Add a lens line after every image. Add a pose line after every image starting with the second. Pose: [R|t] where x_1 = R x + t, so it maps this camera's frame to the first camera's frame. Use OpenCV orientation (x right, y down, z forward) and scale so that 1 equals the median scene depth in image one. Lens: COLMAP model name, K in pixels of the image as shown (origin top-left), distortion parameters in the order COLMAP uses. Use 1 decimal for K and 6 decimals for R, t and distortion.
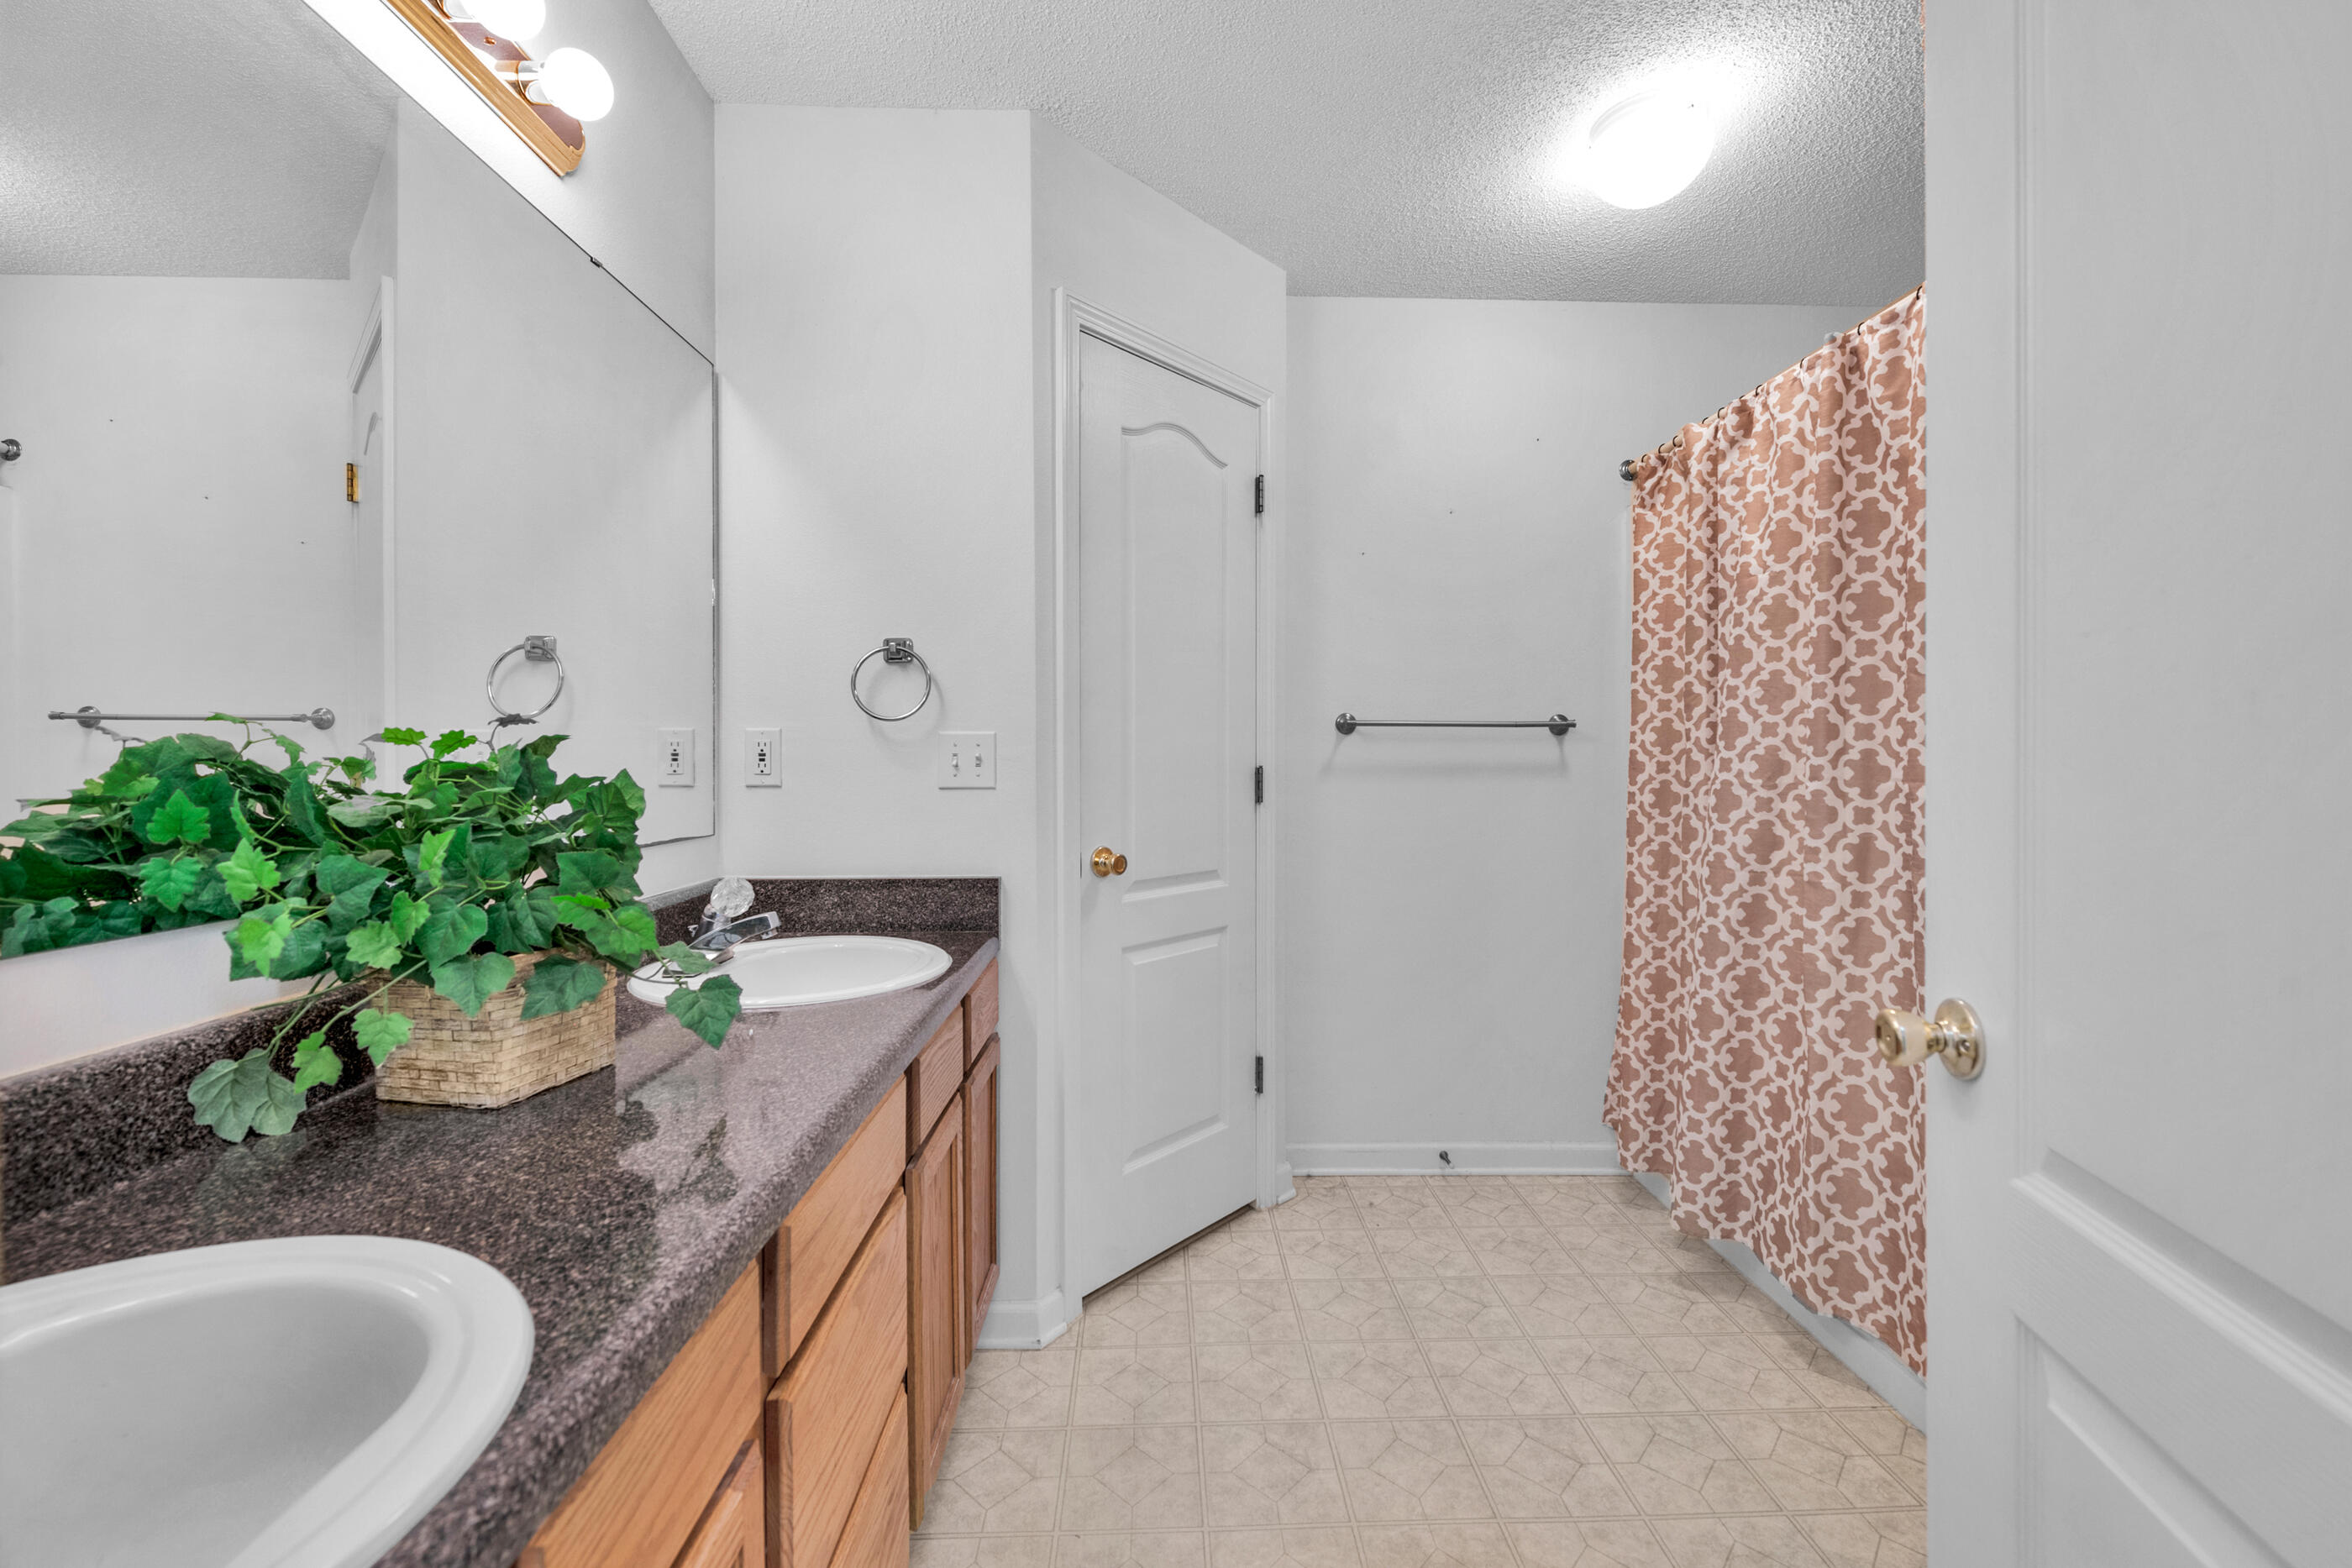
lens RADIAL K [[961.1, 0, 1170.8], [0, 961.1, 772.2], [0, 0, 1]] dist [-0.001275, -0.004929]
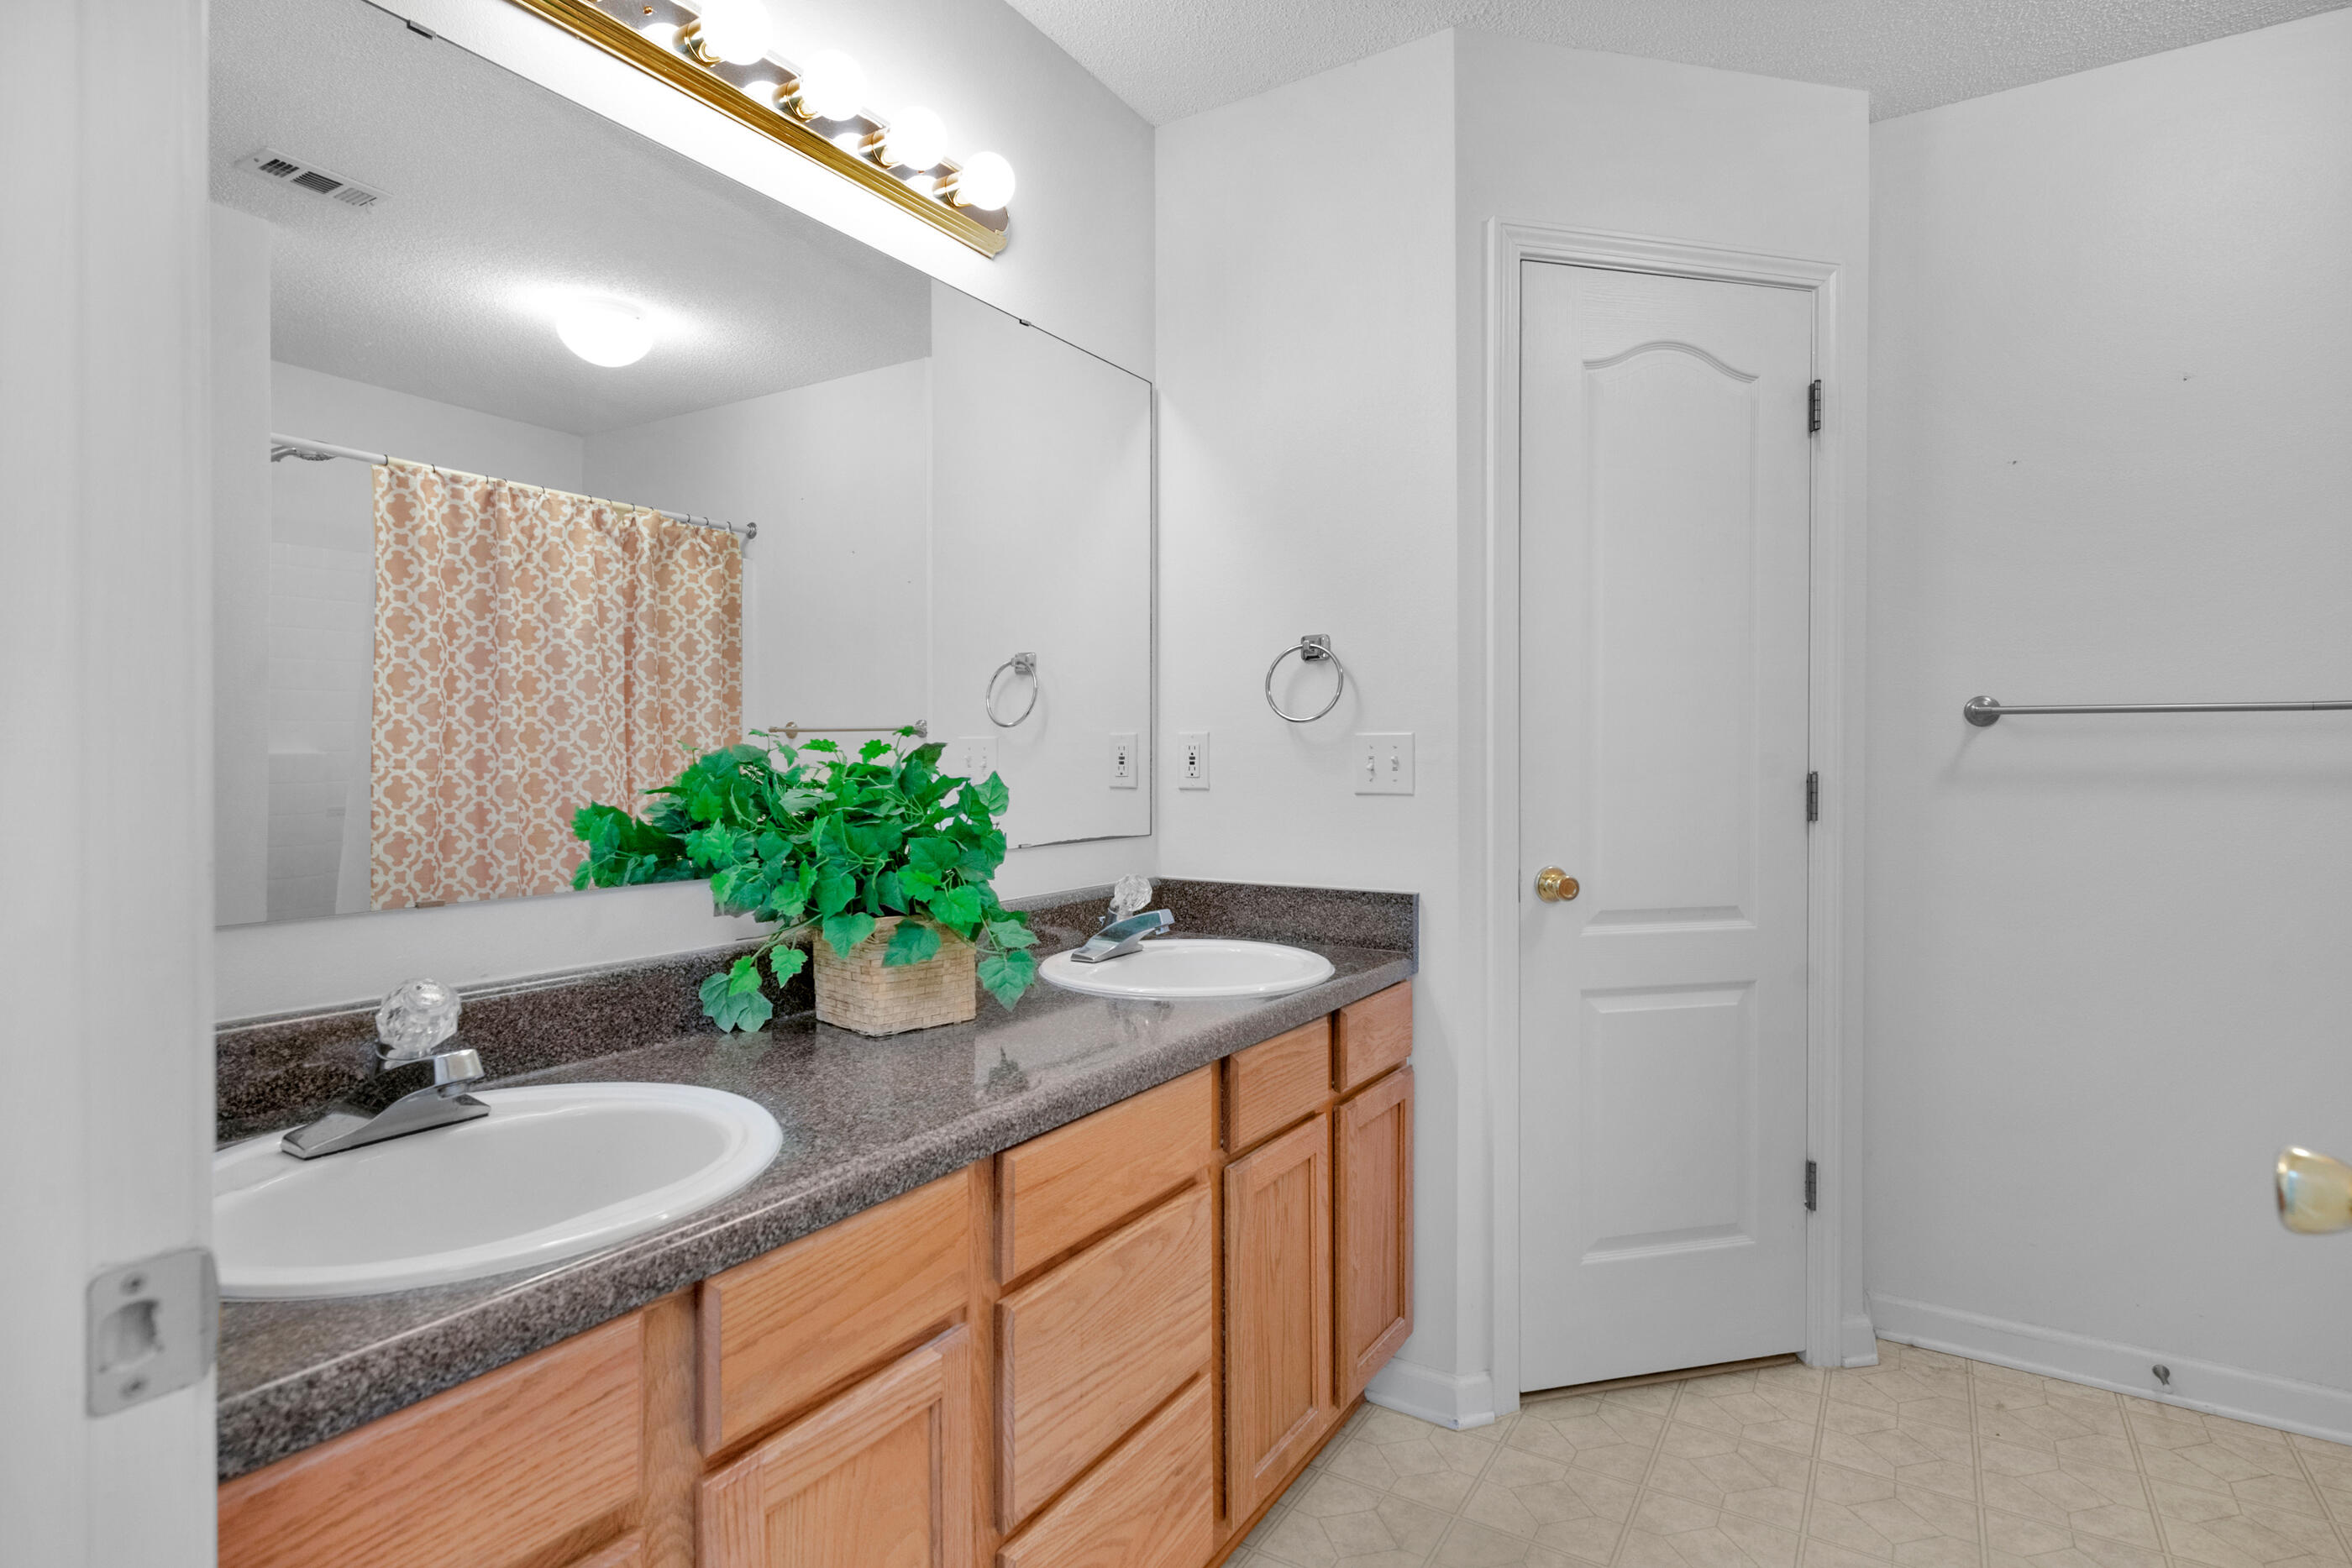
lens RADIAL K [[1157.6, 0, 1176.0], [0, 1157.6, 784.0], [0, 0, 1]] dist [0.003655, -0.008065]
pose [[0.831474, 0.010053, -0.555473, 0.293407], [-0.007317, 0.999948, 0.007145, 0.000424], [0.555516, -0.001876, 0.831504, -0.034797]]
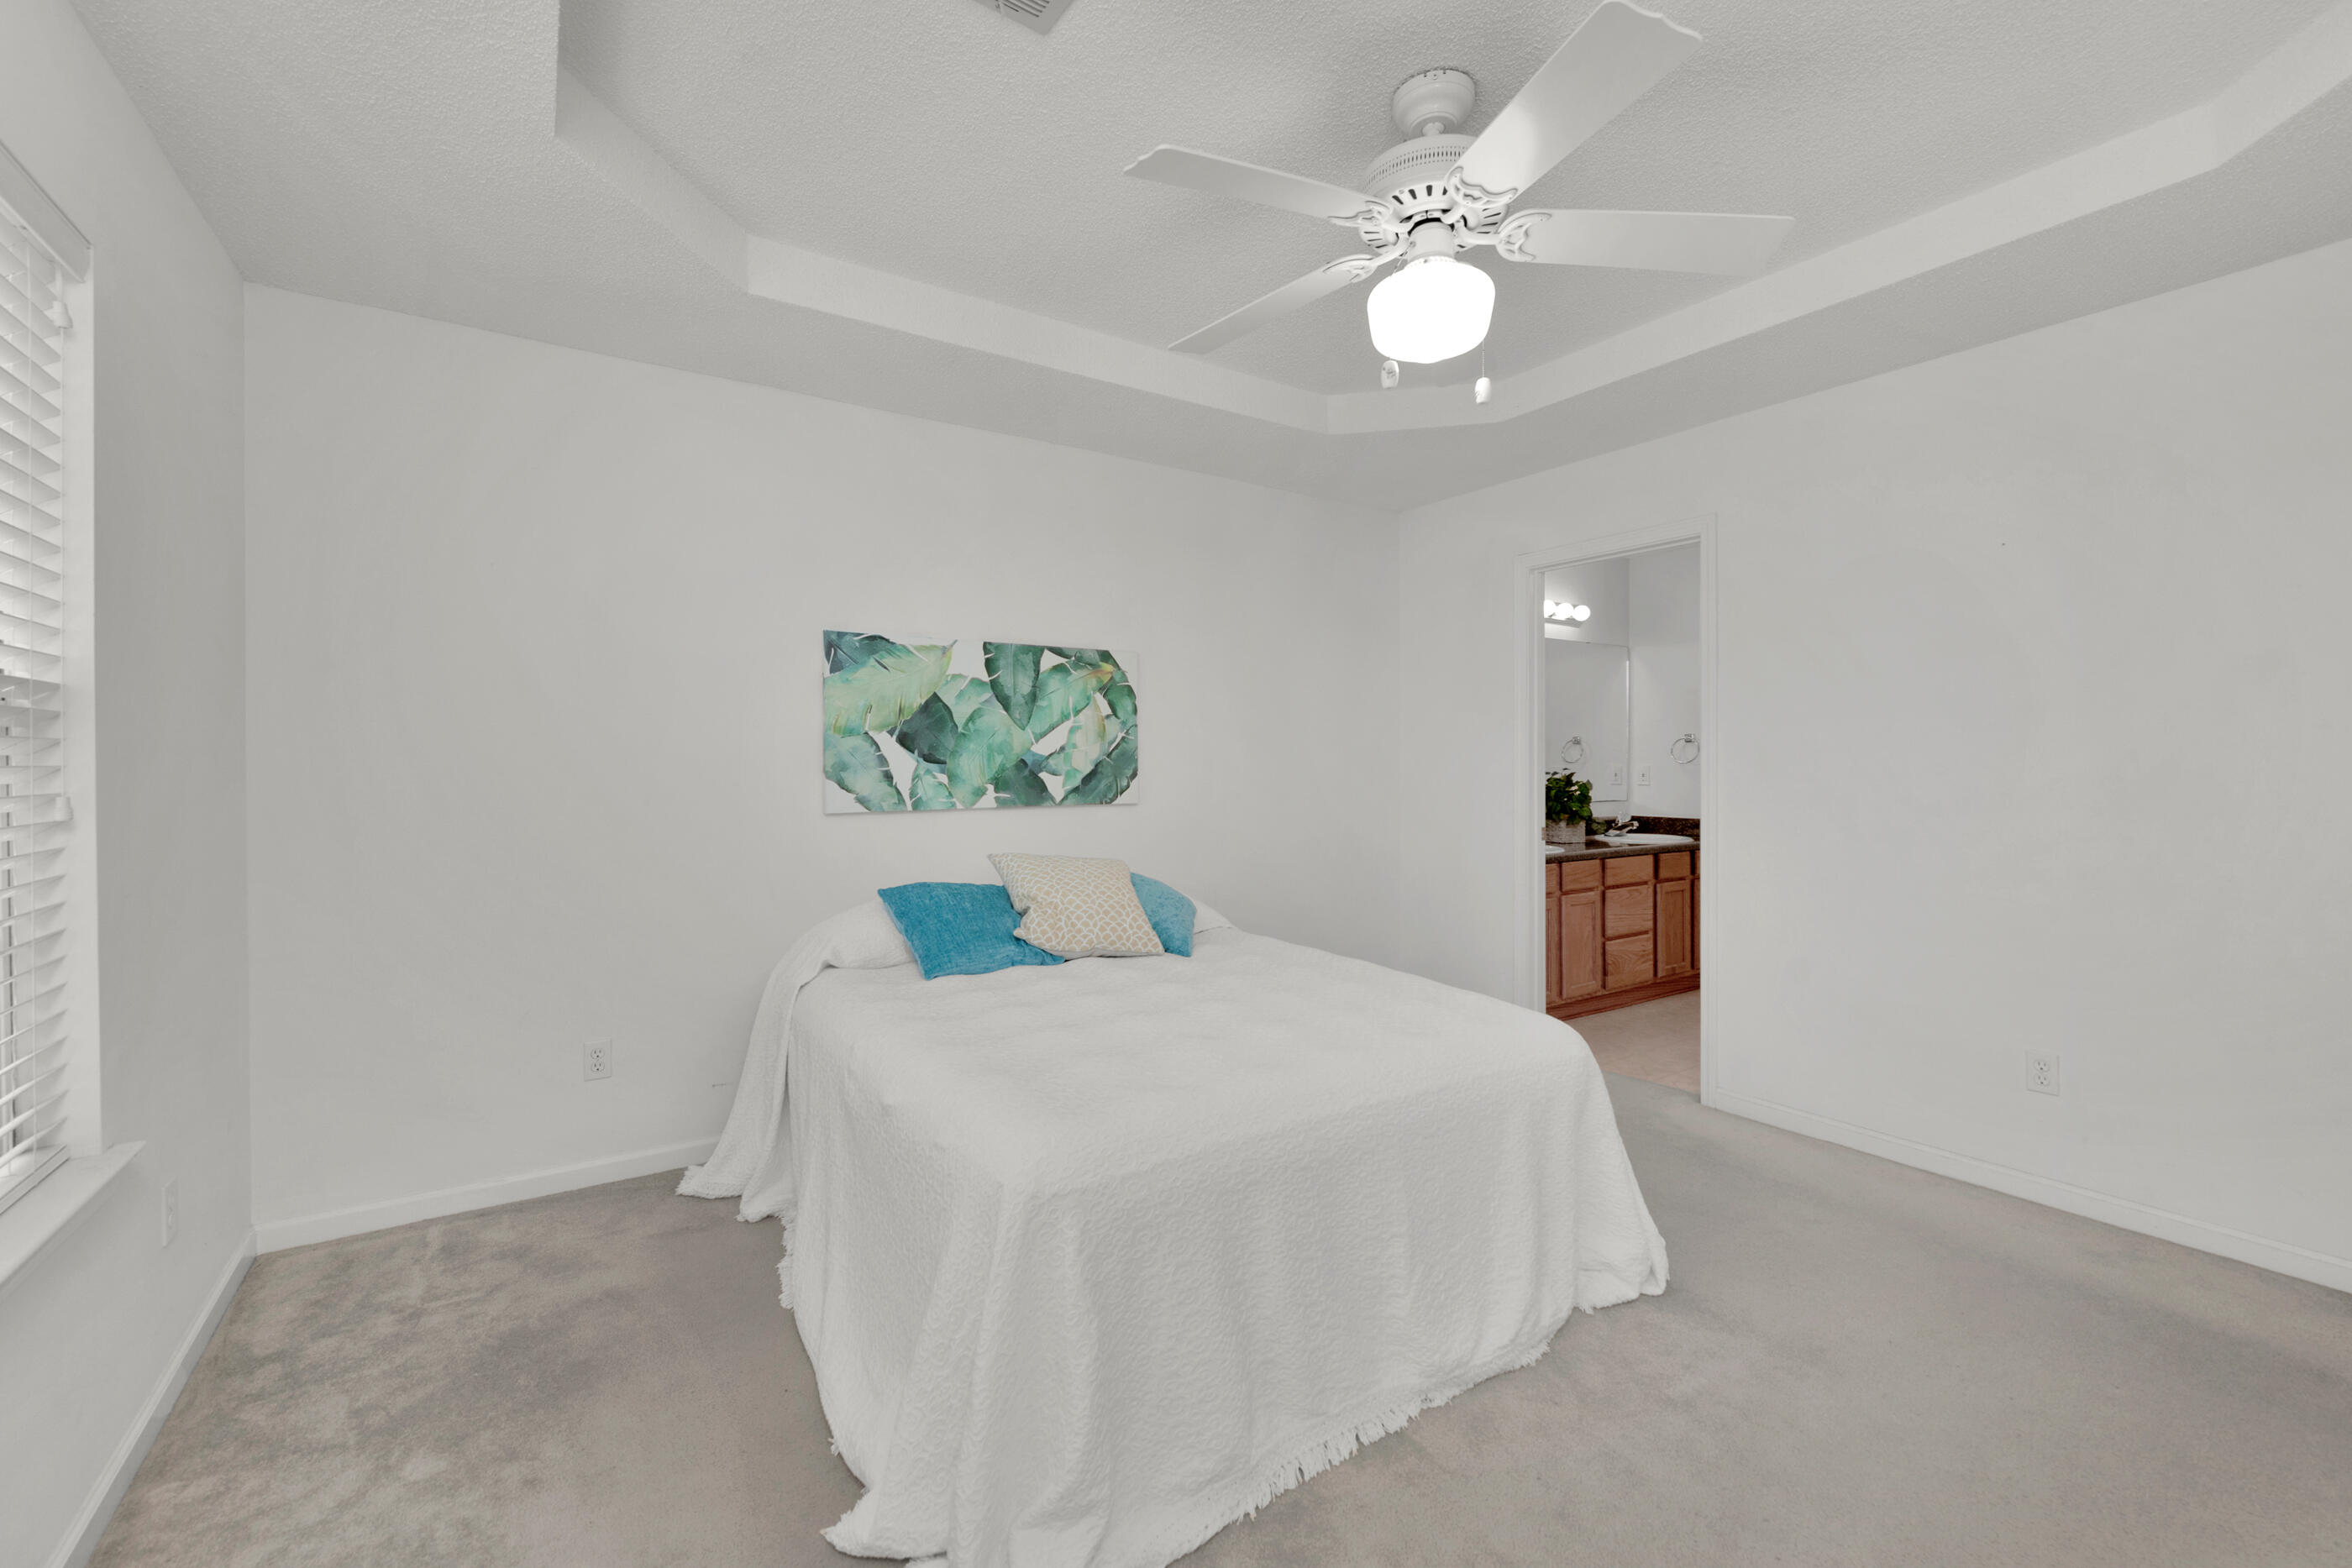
lens RADIAL K [[961.1, 0, 1170.8], [0, 961.1, 772.2], [0, 0, 1]] dist [-0.001275, -0.004929]
pose [[0.528842, 0.004930, -0.848706, 1.600646], [-0.007670, 0.999970, 0.001029, -0.020990], [0.848685, 0.005965, 0.528864, -2.190631]]
